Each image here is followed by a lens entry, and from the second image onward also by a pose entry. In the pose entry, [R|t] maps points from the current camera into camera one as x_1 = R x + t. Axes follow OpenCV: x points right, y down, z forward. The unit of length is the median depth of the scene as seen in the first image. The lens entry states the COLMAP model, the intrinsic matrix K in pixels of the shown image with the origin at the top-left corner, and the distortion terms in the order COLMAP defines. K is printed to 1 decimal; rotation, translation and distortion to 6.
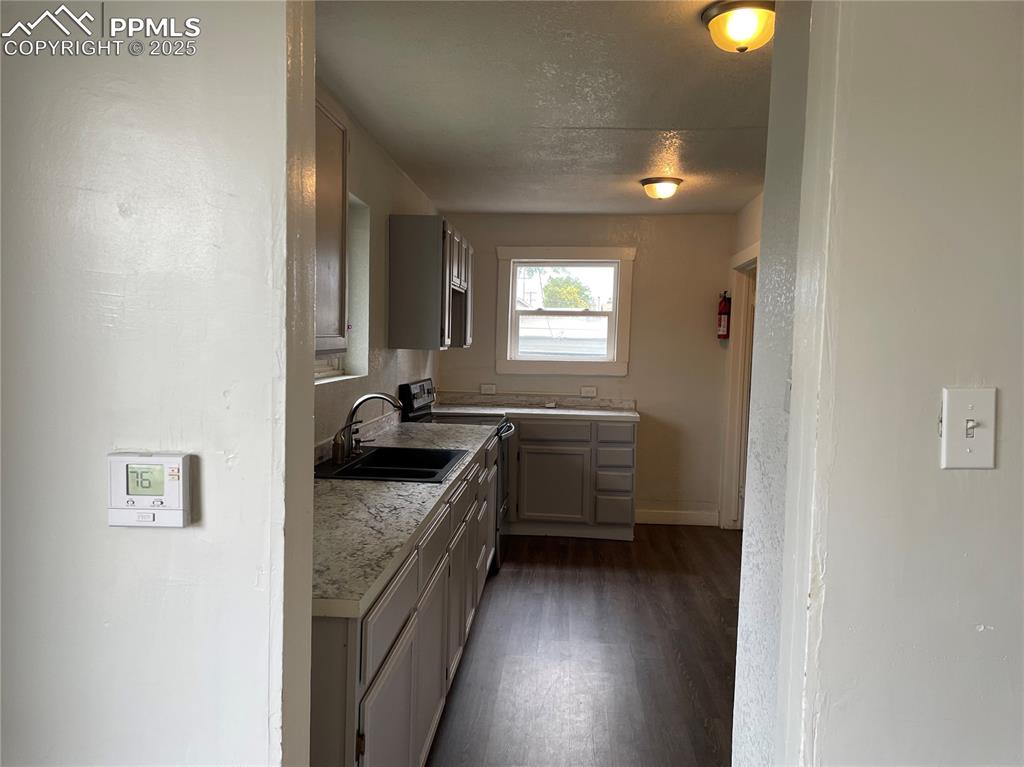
lens RADIAL K [[772.0, 0, 506.4], [0, 772.0, 382.7], [0, 0, 1]] dist [0.062718, -0.031441]
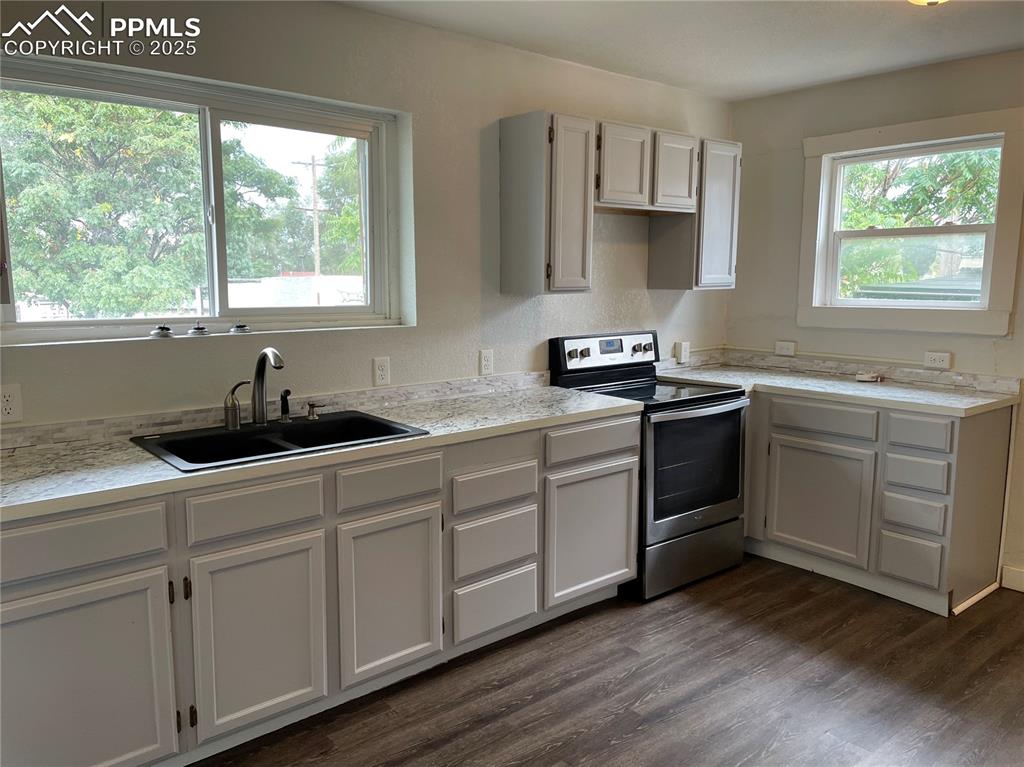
lens RADIAL K [[772.0, 0, 506.6], [0, 772.0, 388.8], [0, 0, 1]] dist [0.062718, -0.031441]
pose [[0.706572, 0.083404, -0.702709, 0.312970], [-0.025156, 0.995363, 0.092844, -0.014893], [0.707194, -0.047924, 0.705393, 0.329267]]
